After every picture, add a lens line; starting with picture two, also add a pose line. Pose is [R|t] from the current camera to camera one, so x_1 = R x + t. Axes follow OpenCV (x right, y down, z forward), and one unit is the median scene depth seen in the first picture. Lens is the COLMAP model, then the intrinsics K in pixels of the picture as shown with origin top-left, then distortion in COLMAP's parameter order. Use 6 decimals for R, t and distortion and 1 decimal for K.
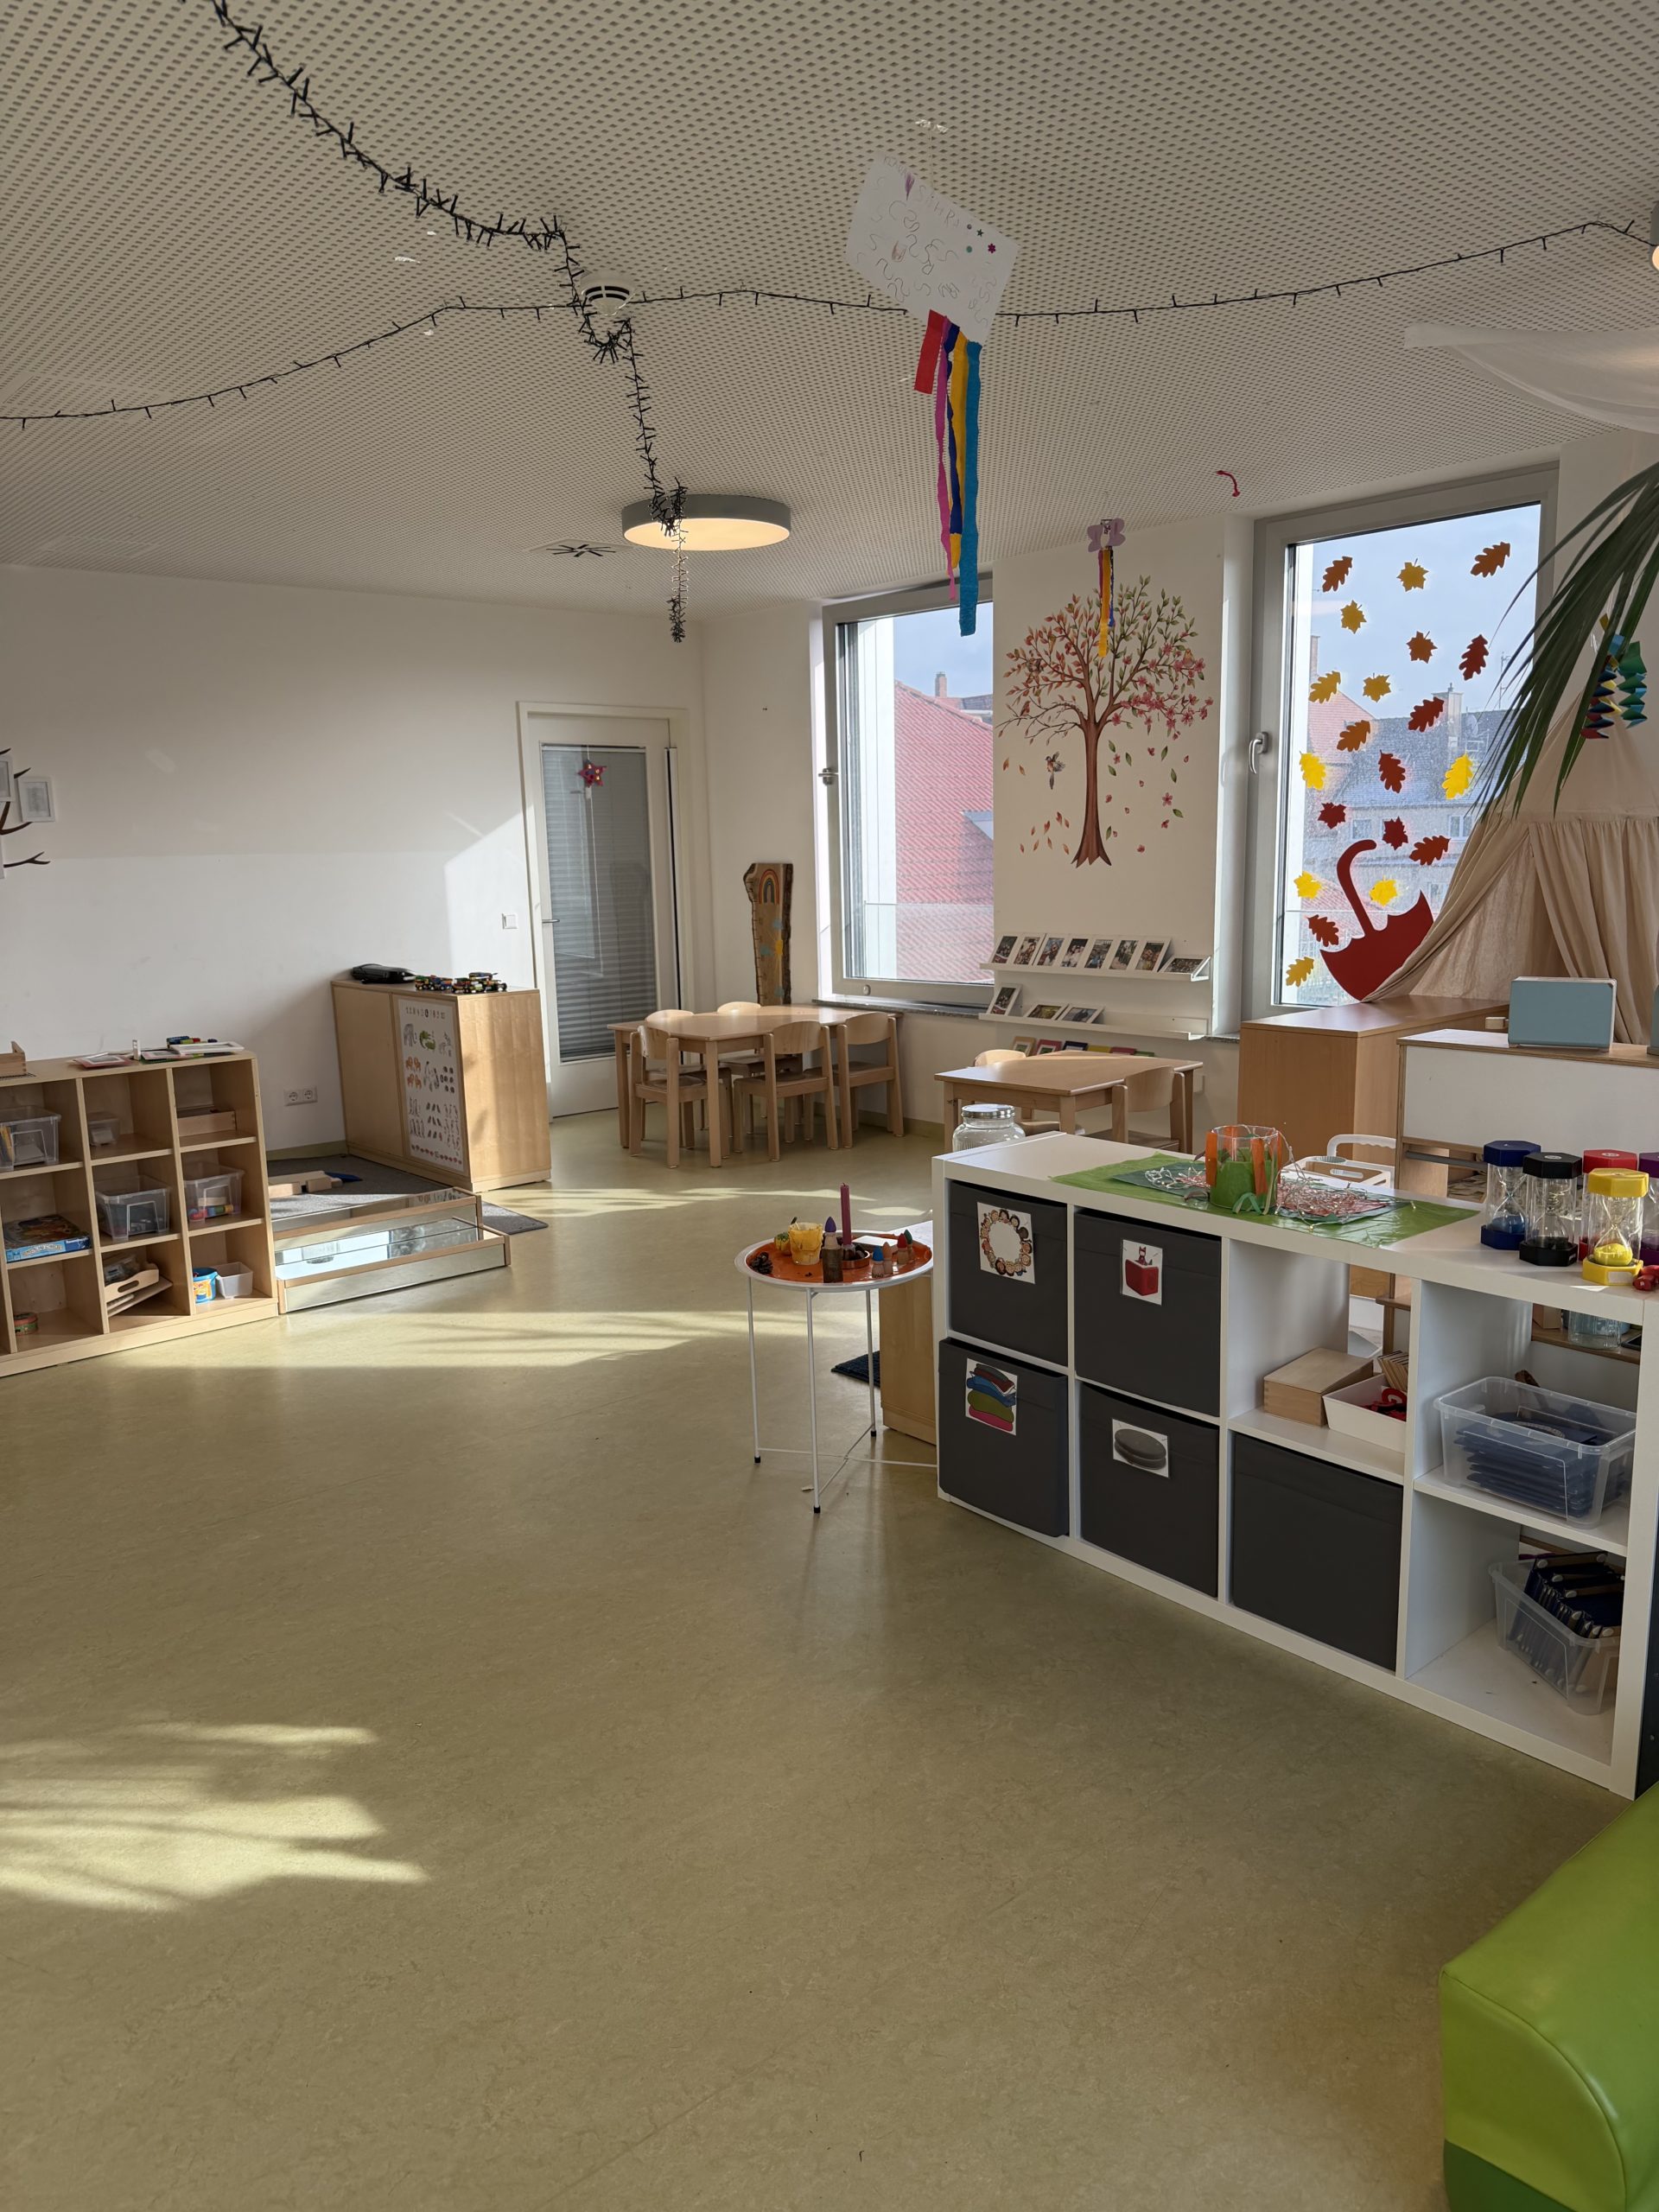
lens RADIAL K [[1569.9, 0, 829.5], [0, 1569.9, 1106.0], [0, 0, 1]] dist [0.170614, -0.368246]
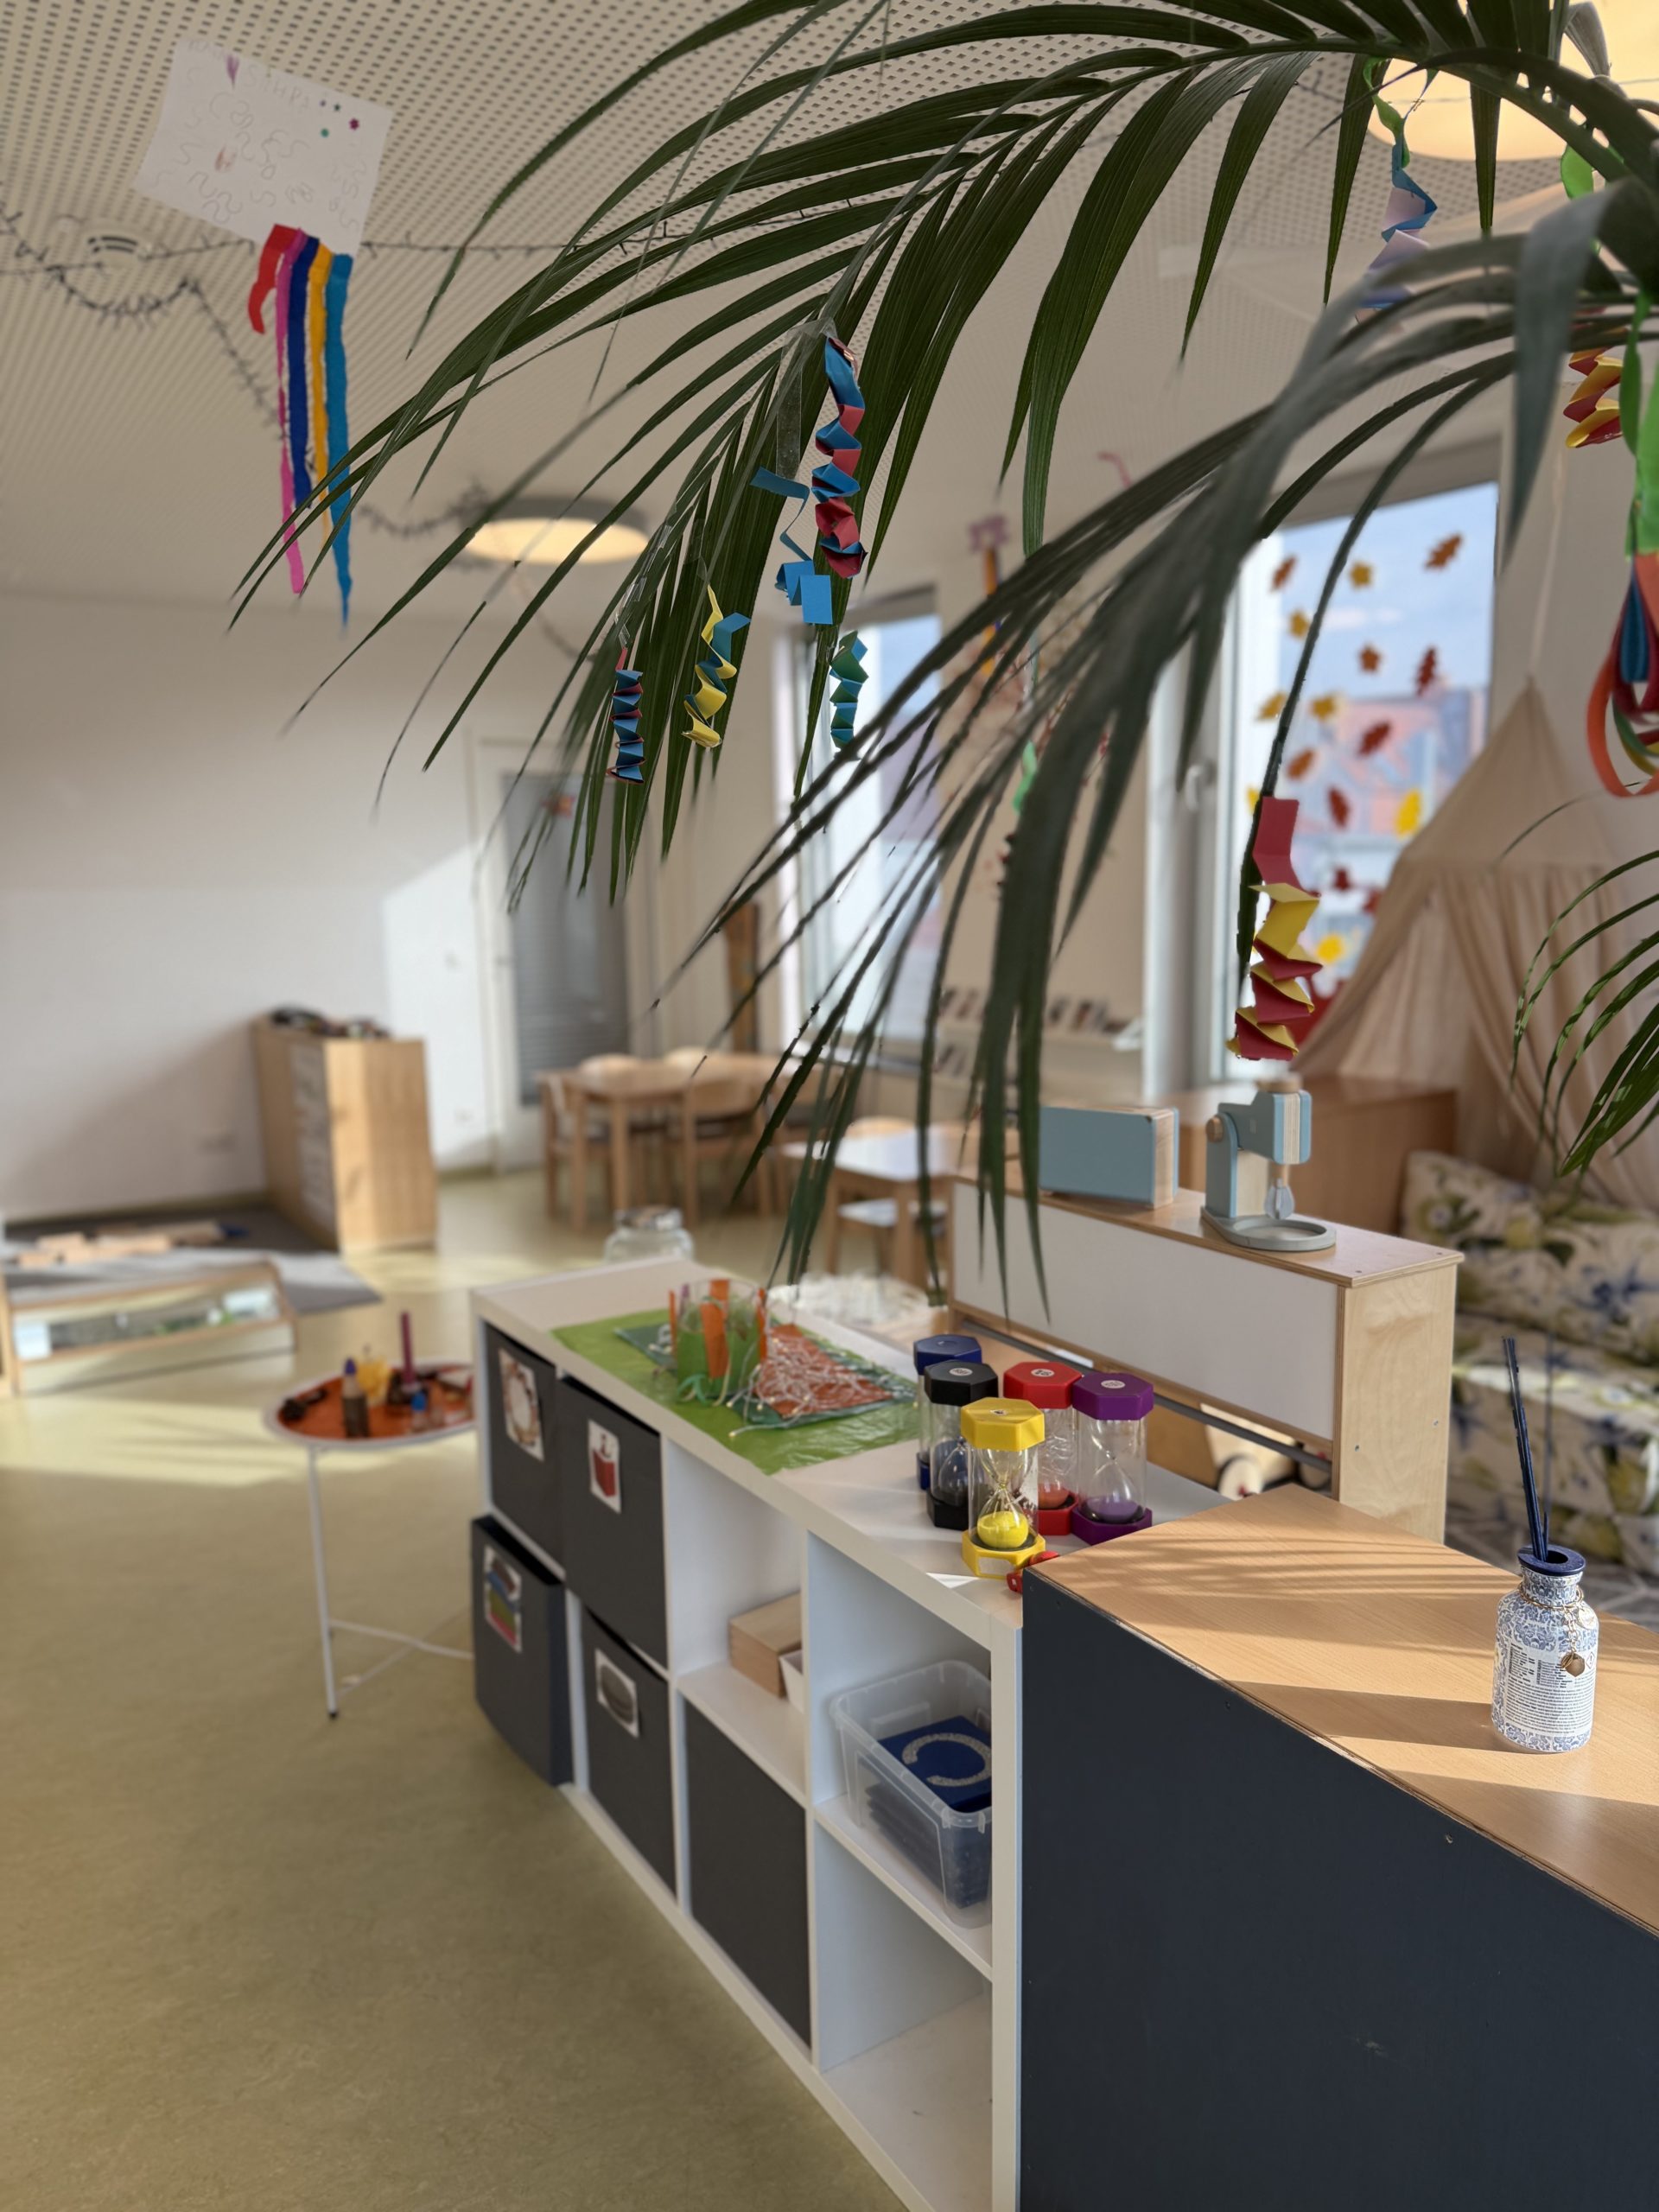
lens RADIAL K [[1602.9, 0, 829.5], [0, 1602.9, 1106.0], [0, 0, 1]] dist [0.079147, -0.151677]
pose [[0.989825, 0.028543, -0.139397, 0.198938], [-0.031088, 0.999387, -0.016113, -0.028821], [0.138852, 0.020283, 0.990105, 0.119214]]
